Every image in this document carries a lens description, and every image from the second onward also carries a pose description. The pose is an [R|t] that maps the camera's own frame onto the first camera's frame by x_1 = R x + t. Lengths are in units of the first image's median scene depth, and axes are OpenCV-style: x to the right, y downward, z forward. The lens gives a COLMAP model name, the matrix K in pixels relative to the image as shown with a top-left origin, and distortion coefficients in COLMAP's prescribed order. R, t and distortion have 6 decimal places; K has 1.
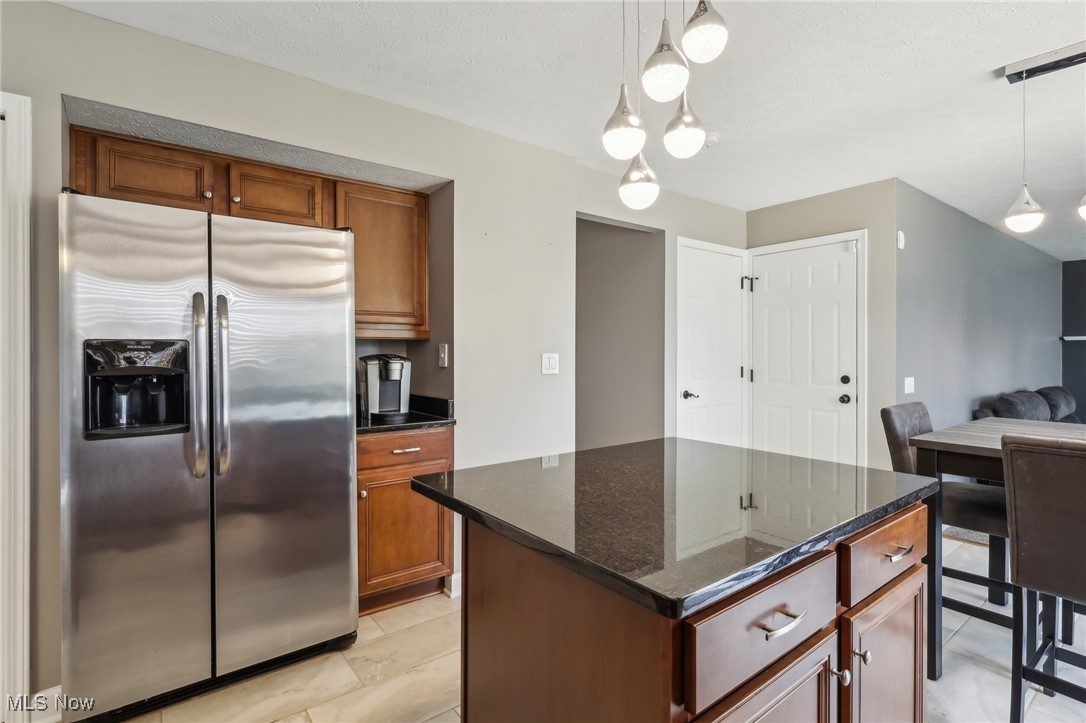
lens RADIAL K [[522.8, 0, 539.4], [0, 522.8, 358.0], [0, 0, 1]] dist [-0.001077, -0.000036]
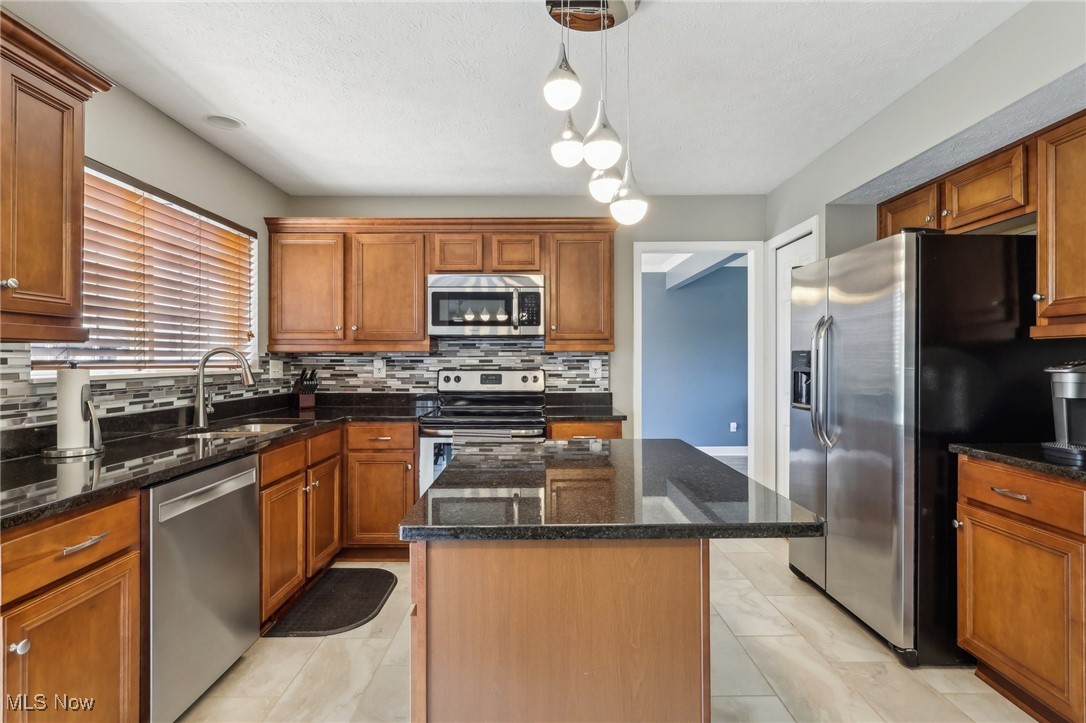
lens RADIAL K [[522.8, 0, 539.4], [0, 522.8, 358.0], [0, 0, 1]] dist [-0.001077, -0.000036]
pose [[-0.608379, -0.000834, -0.793646, 0.820760], [-0.002661, 0.999996, 0.000989, -0.008973], [0.793642, 0.002713, -0.608379, 1.071276]]
